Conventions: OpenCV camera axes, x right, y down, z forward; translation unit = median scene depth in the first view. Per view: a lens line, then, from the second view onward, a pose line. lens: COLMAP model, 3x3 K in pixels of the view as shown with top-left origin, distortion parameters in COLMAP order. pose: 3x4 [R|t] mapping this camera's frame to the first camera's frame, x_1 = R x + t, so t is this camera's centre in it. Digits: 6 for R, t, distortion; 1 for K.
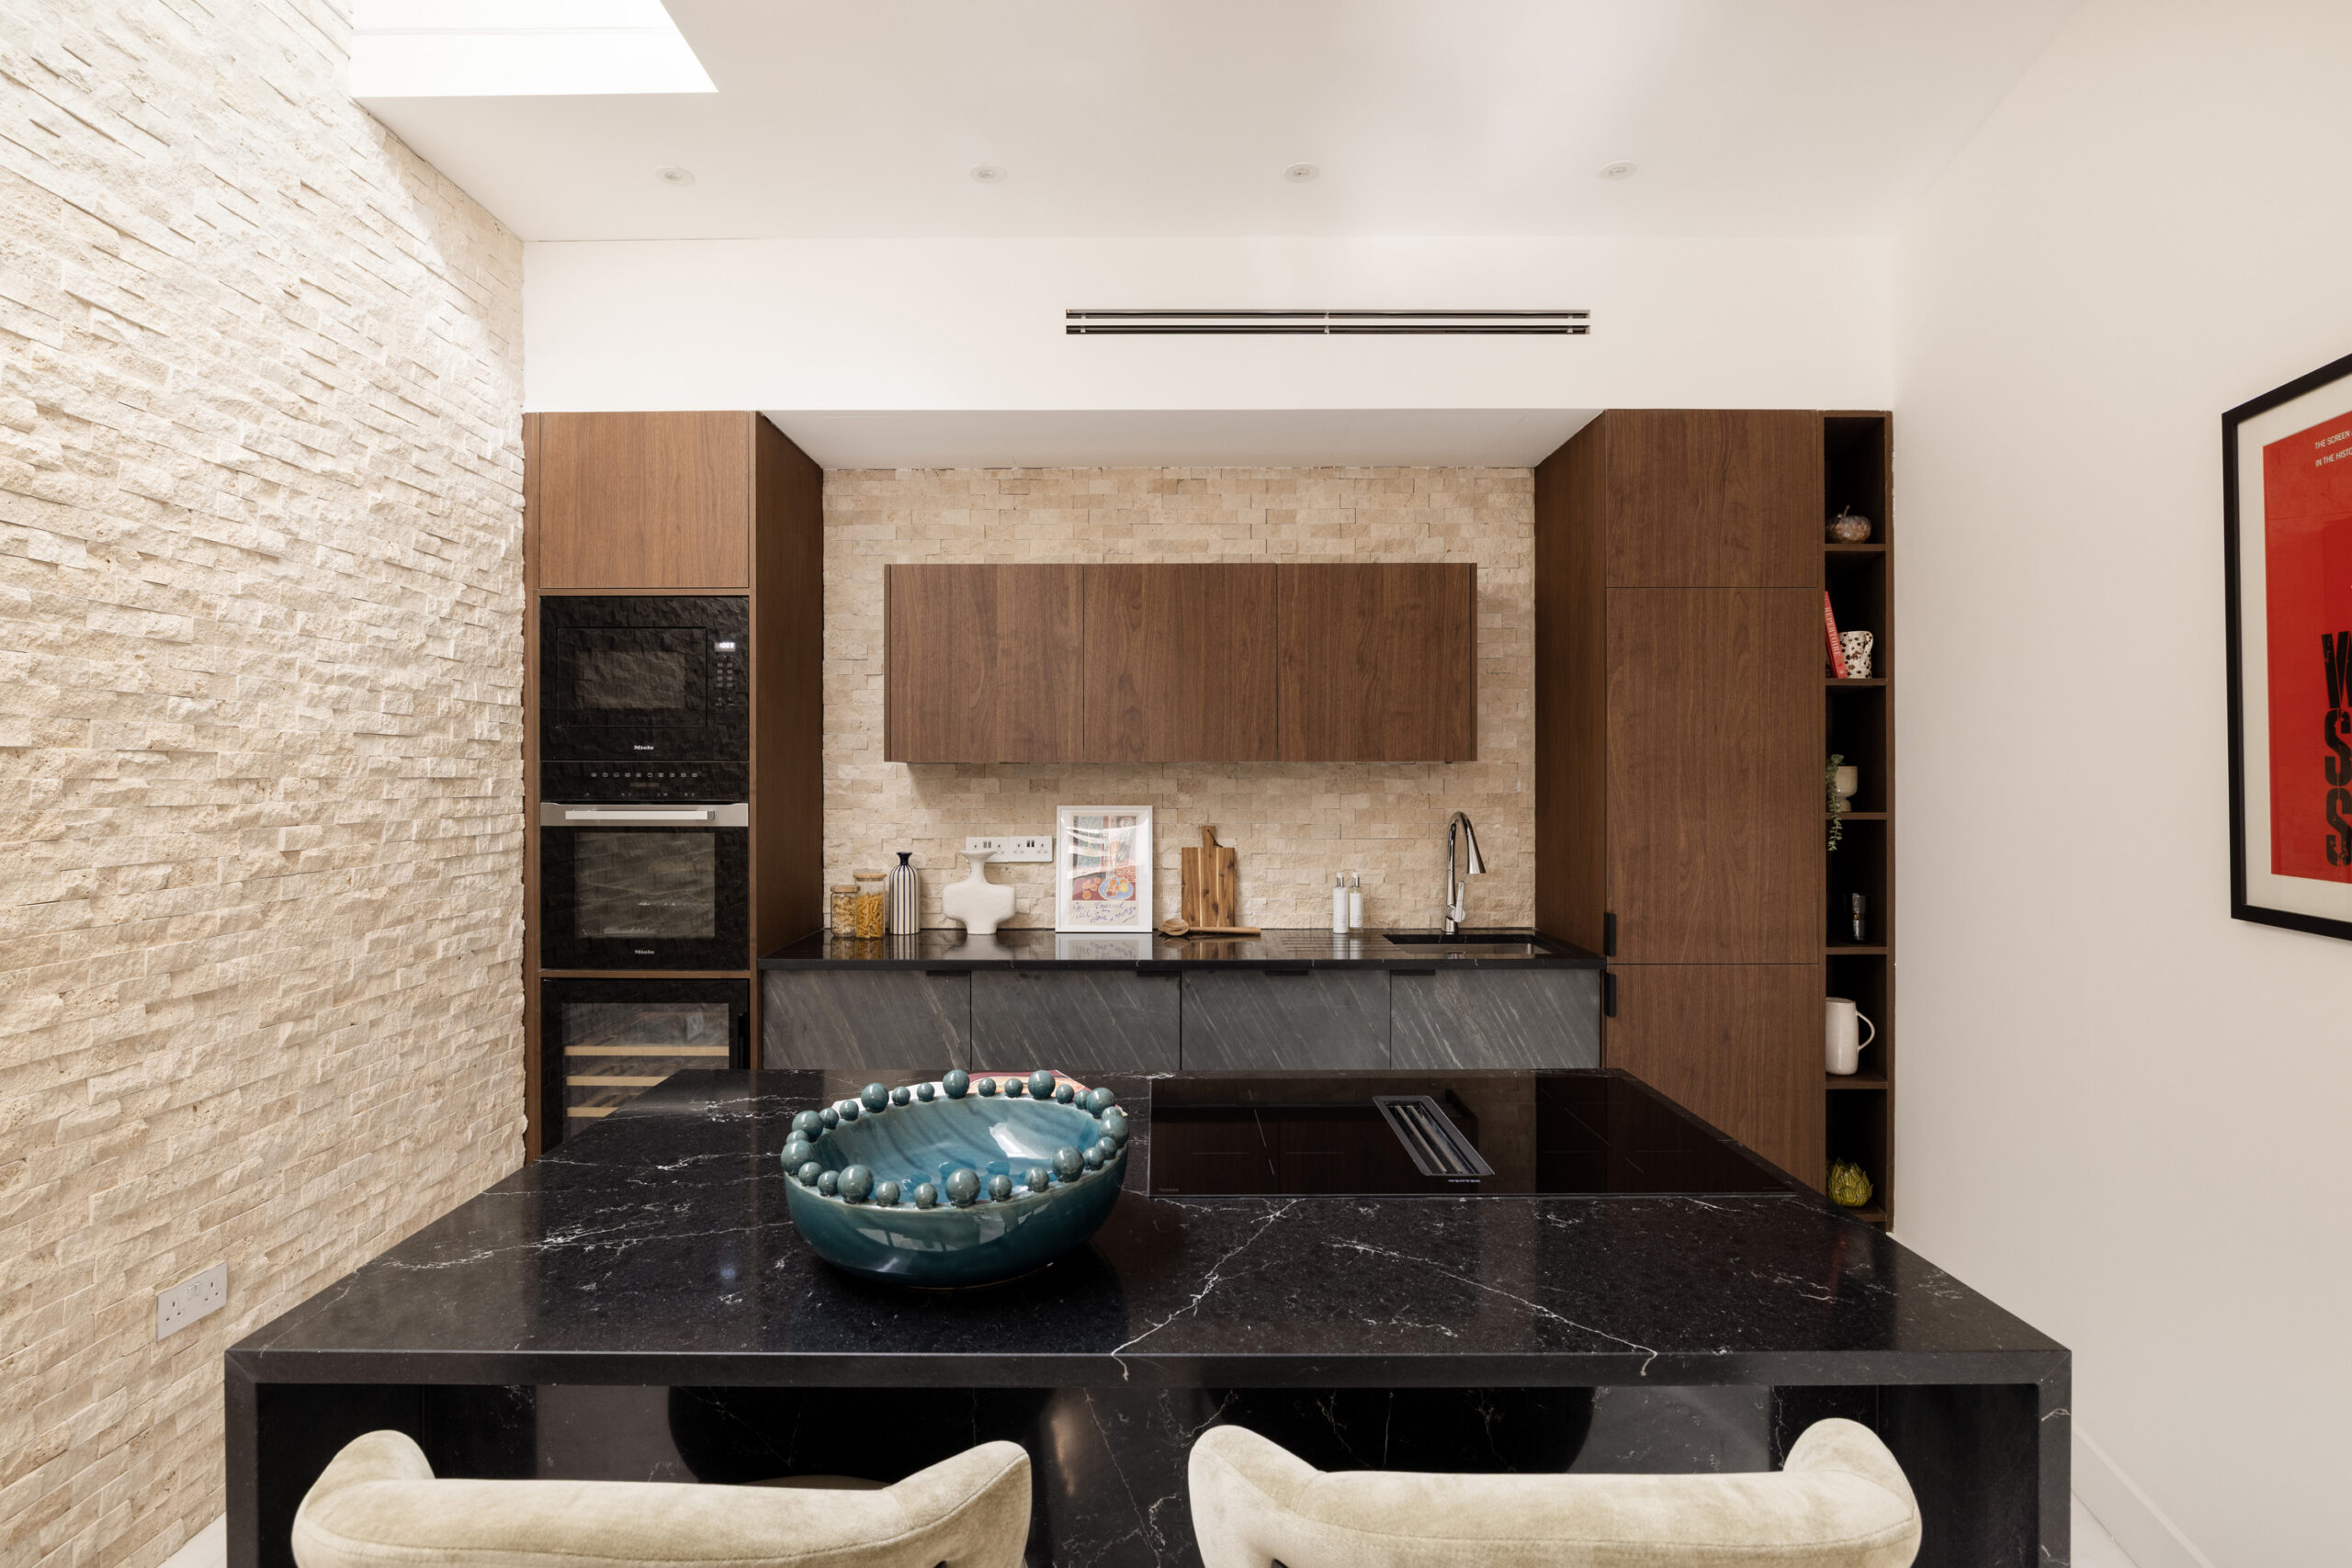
lens RADIAL K [[1069.6, 0, 1176.0], [0, 1069.6, 784.0], [0, 0, 1]] dist [0.000297, -0.000187]
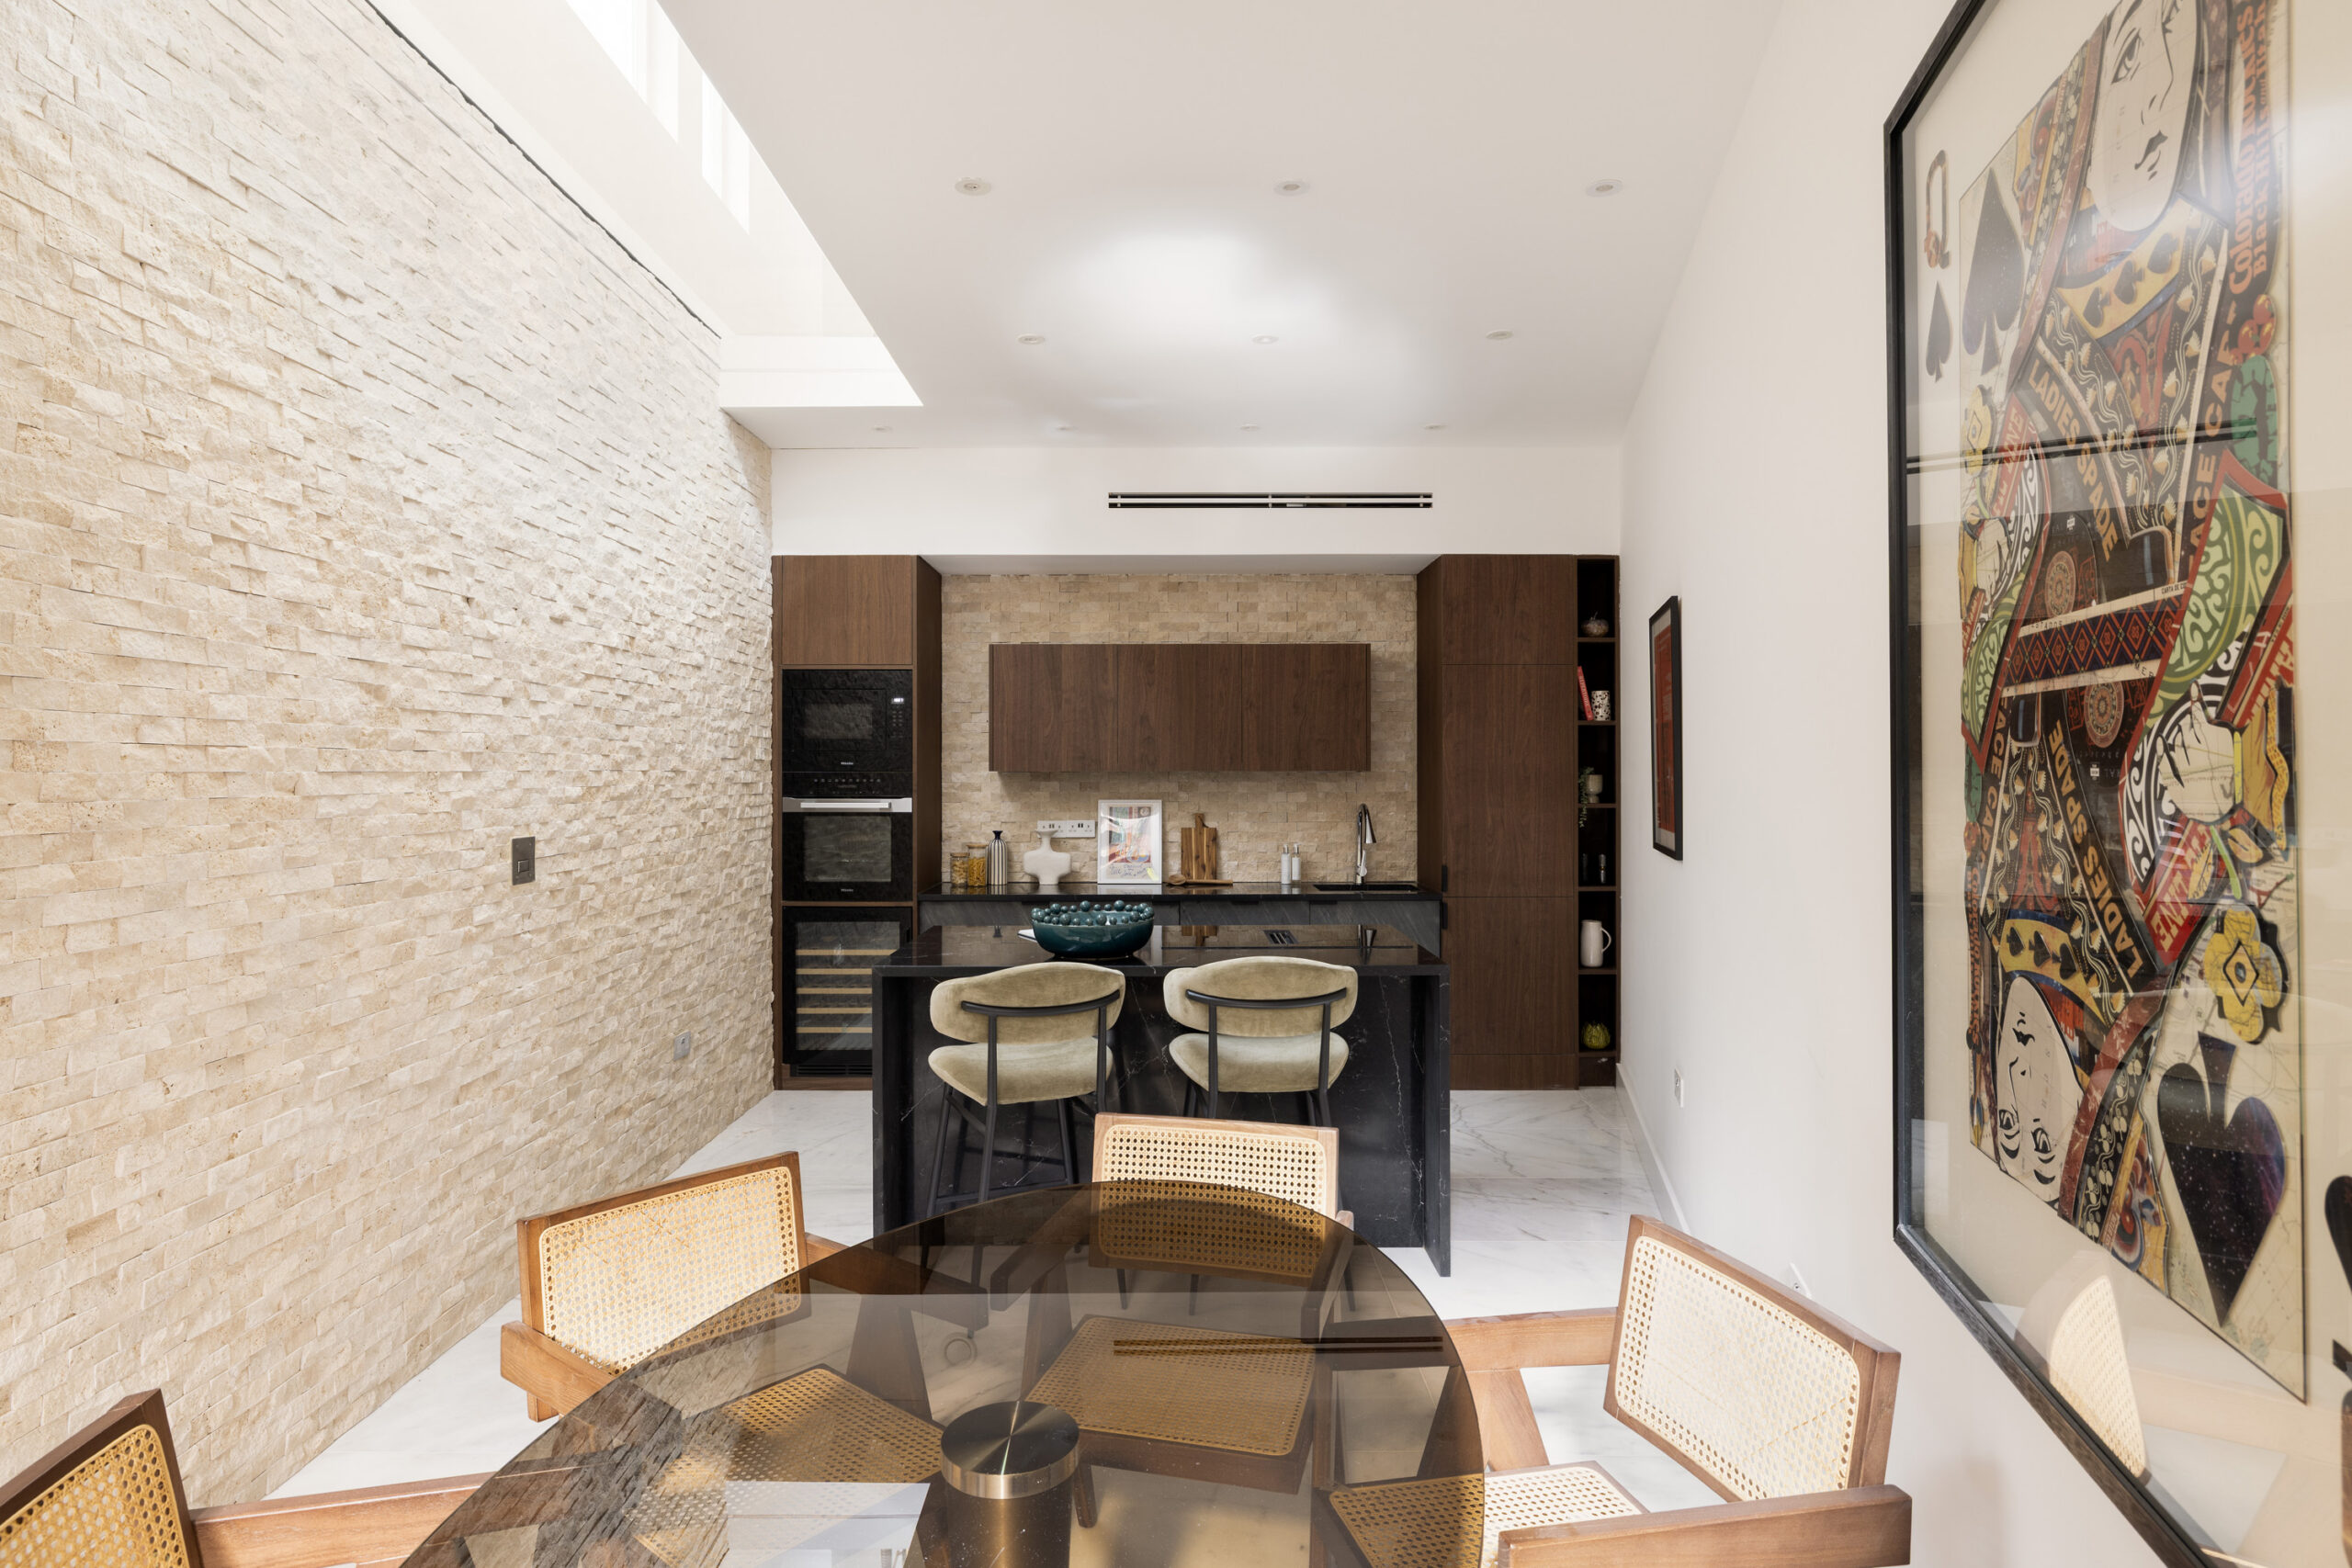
lens RADIAL K [[1287.2, 0, 1176.0], [0, 1287.2, 784.0], [0, 0, 1]] dist [-0.000001, -0.000005]
pose [[0.999949, -0.000111, -0.010082, 0.018305], [0.000136, 0.999997, 0.002487, -0.007531], [0.010081, -0.002488, 0.999946, -0.919680]]
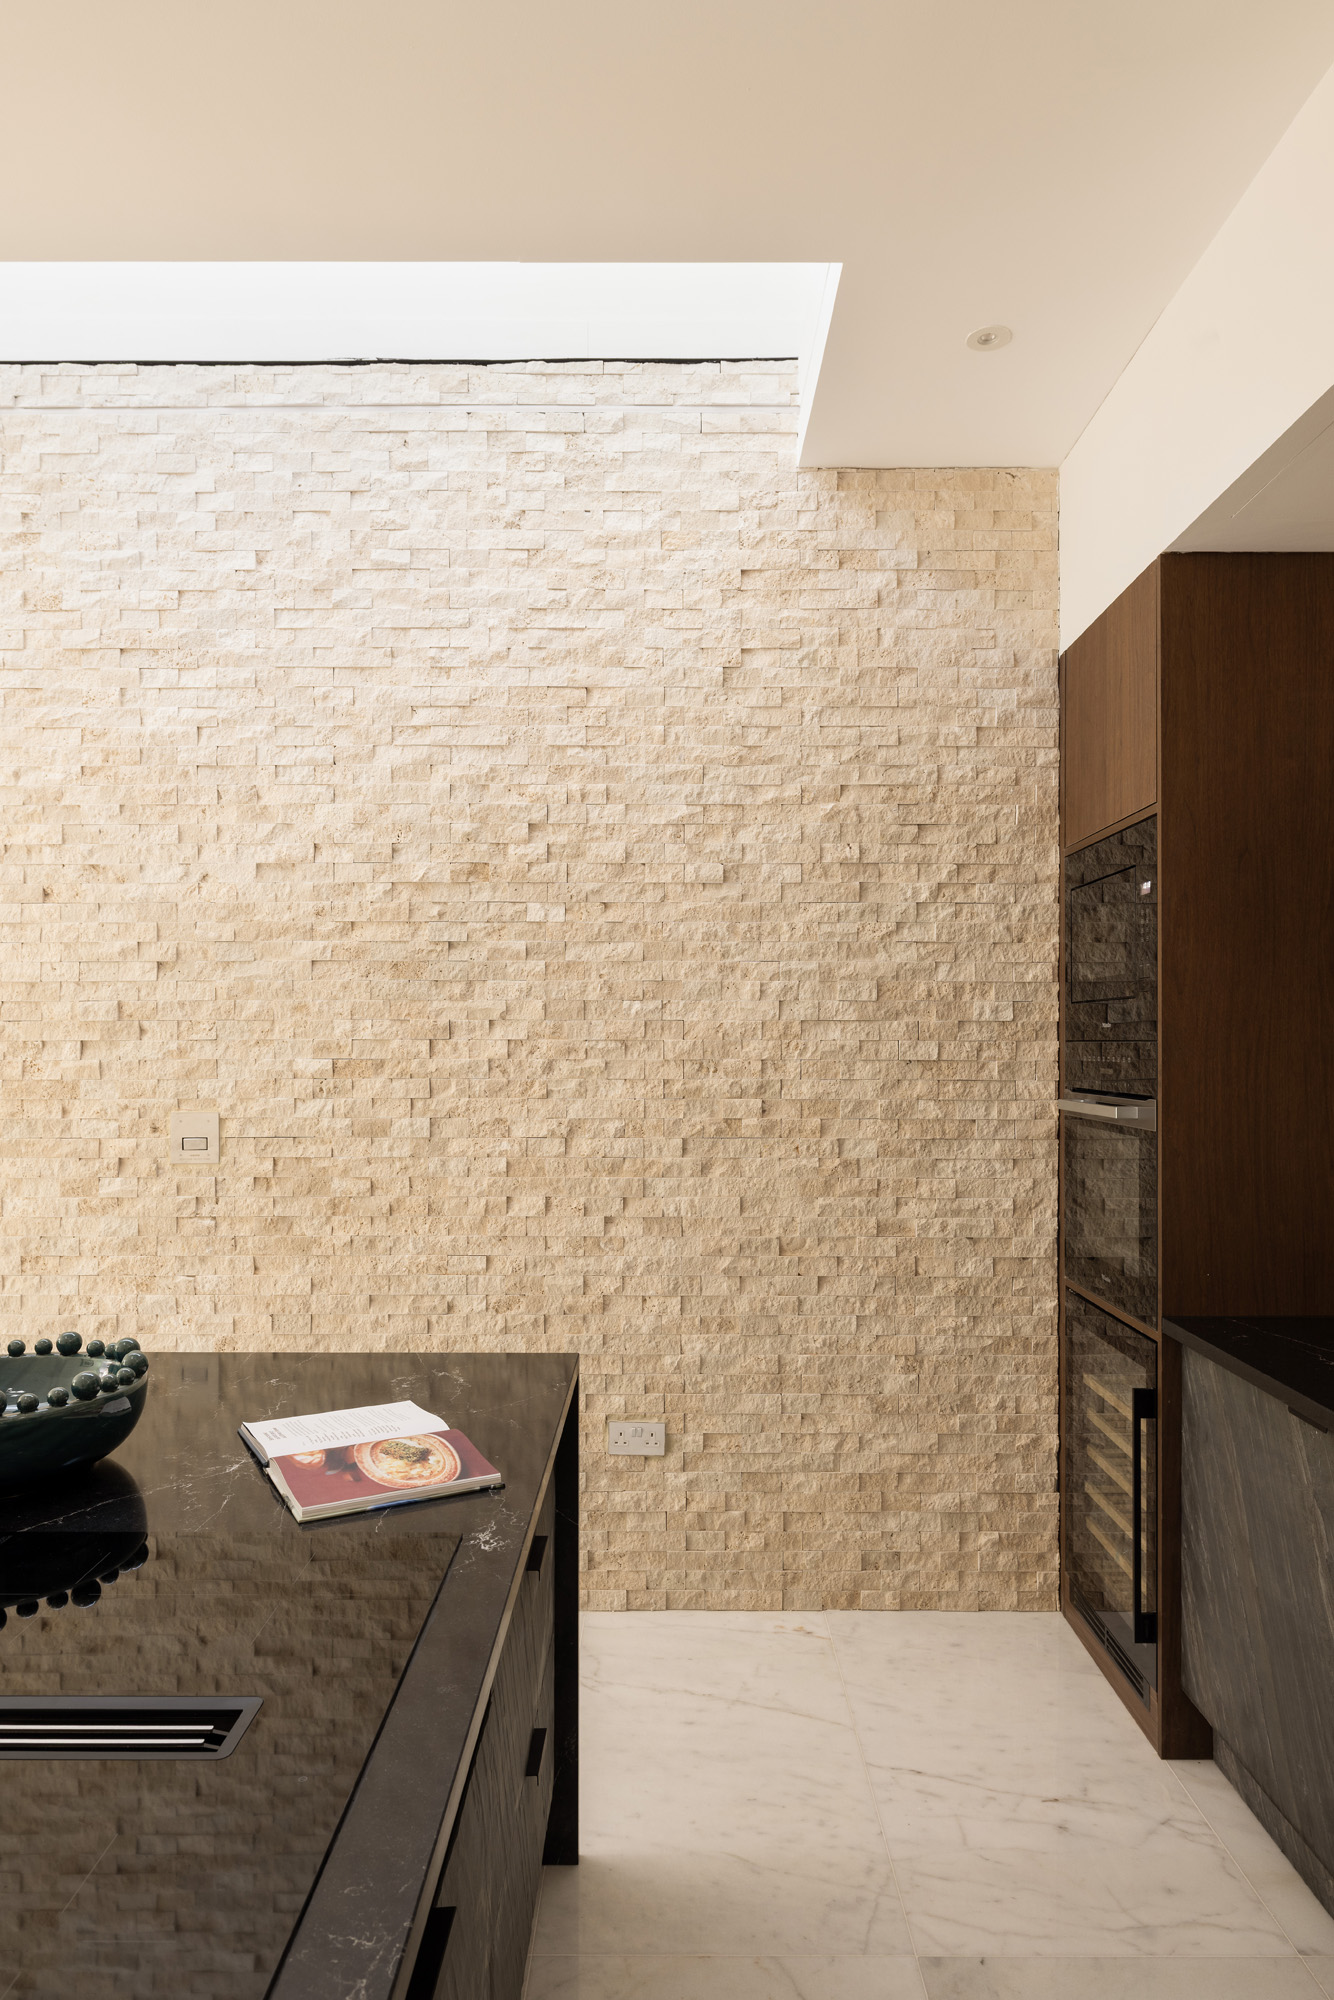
lens RADIAL K [[1169.2, 0, 667.0], [0, 1169.2, 1000.0], [0, 0, 1]] dist [-0.000409, -0.000066]
pose [[0.001886, 0.006044, -0.999980, 0.376111], [-0.011549, 0.999915, 0.006022, -0.058938], [0.999932, 0.011538, 0.001956, 0.666540]]
